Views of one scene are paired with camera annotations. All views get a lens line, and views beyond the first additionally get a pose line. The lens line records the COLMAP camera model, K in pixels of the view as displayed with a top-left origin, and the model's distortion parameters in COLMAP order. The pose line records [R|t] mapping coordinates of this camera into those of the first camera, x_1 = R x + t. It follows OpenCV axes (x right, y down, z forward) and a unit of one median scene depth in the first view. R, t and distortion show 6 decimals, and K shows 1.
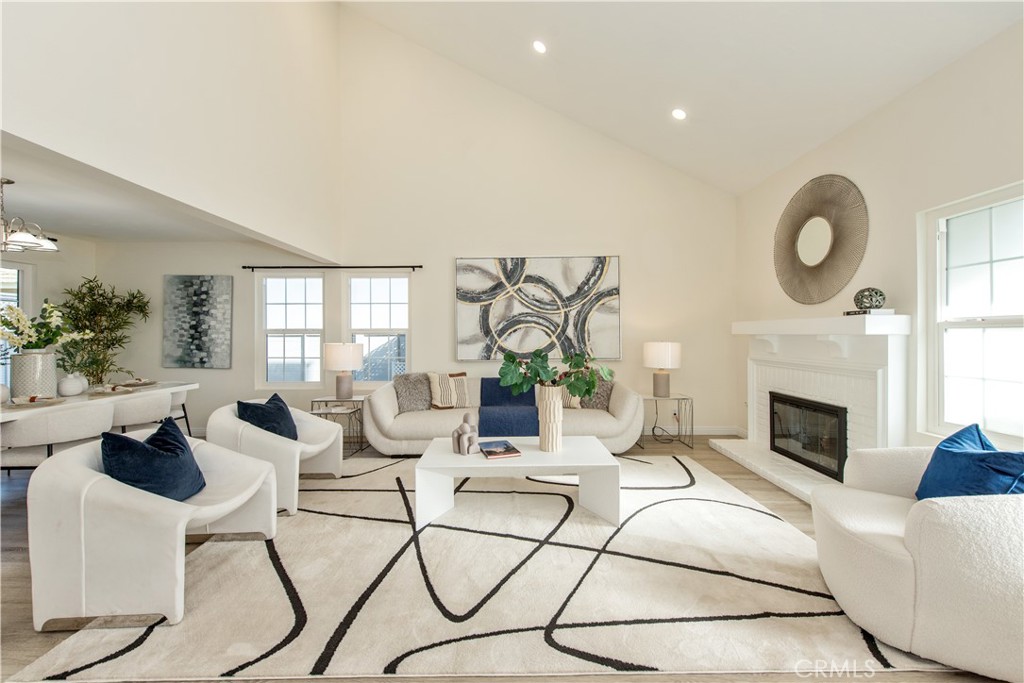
lens RADIAL K [[405.1, 0, 521.6], [0, 405.1, 335.2], [0, 0, 1]] dist [0.015269, -0.004480]
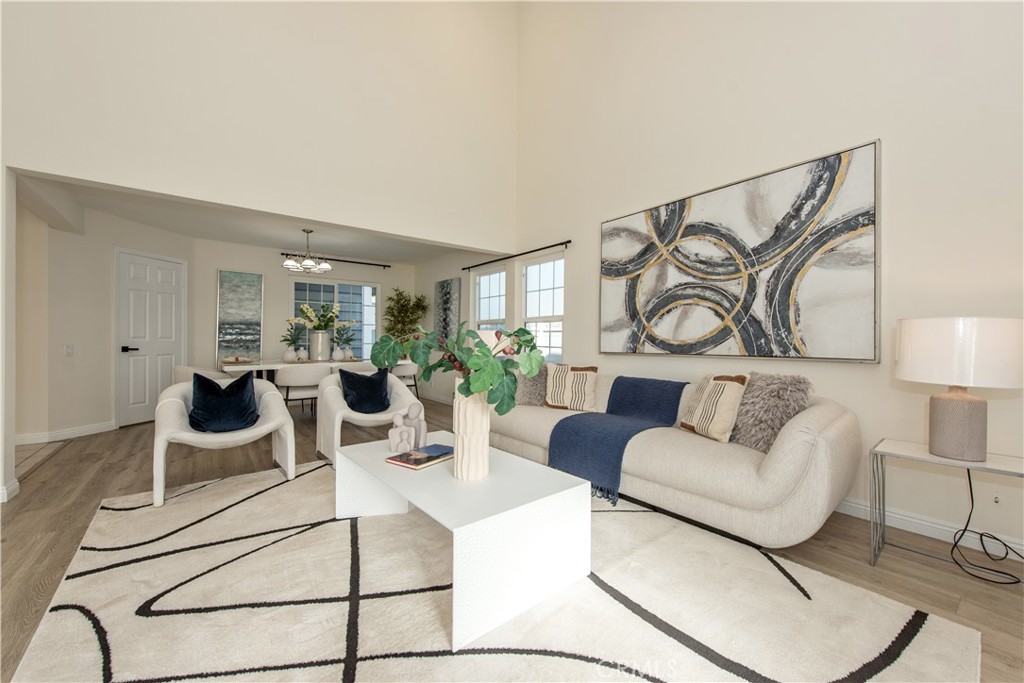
lens RADIAL K [[405.1, 0, 510.5], [0, 405.1, 342.0], [0, 0, 1]] dist [0.015269, -0.004480]
pose [[0.616347, 0.014113, -0.787348, 0.354650], [-0.008062, 0.999900, 0.011612, 0.034425], [0.787433, -0.000810, 0.616399, 0.374064]]
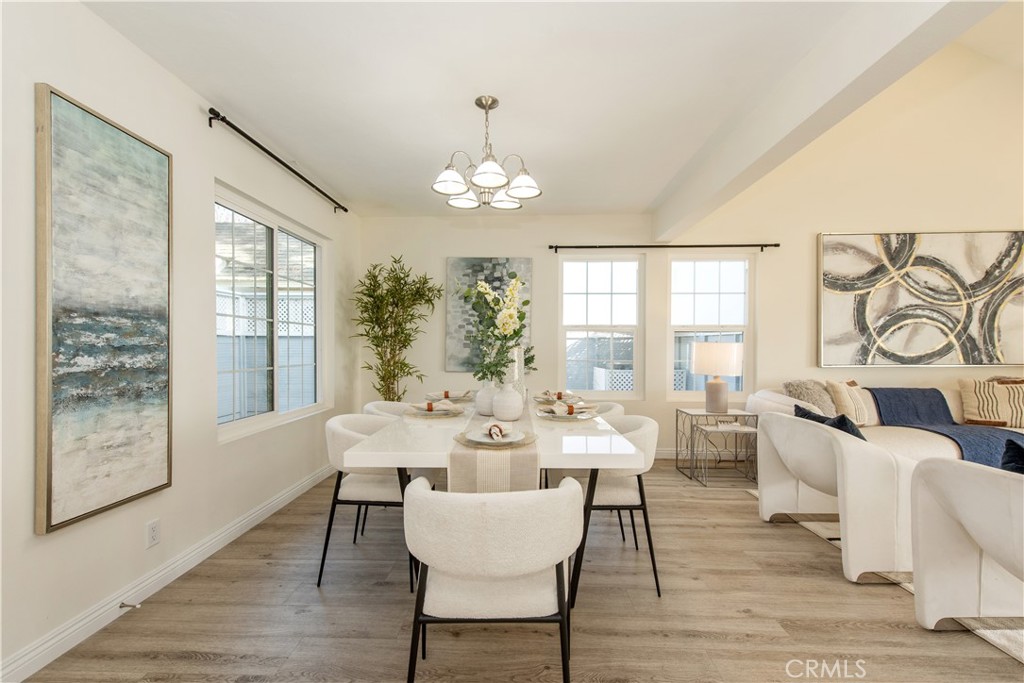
lens RADIAL K [[436.5, 0, 510.1], [0, 436.5, 353.2], [0, 0, 1]] dist [0.001070, -0.000110]
pose [[0.999484, 0.006578, -0.031435, -0.736003], [-0.005958, 0.999786, 0.019793, 0.025483], [0.031558, -0.019595, 0.999310, 0.139192]]
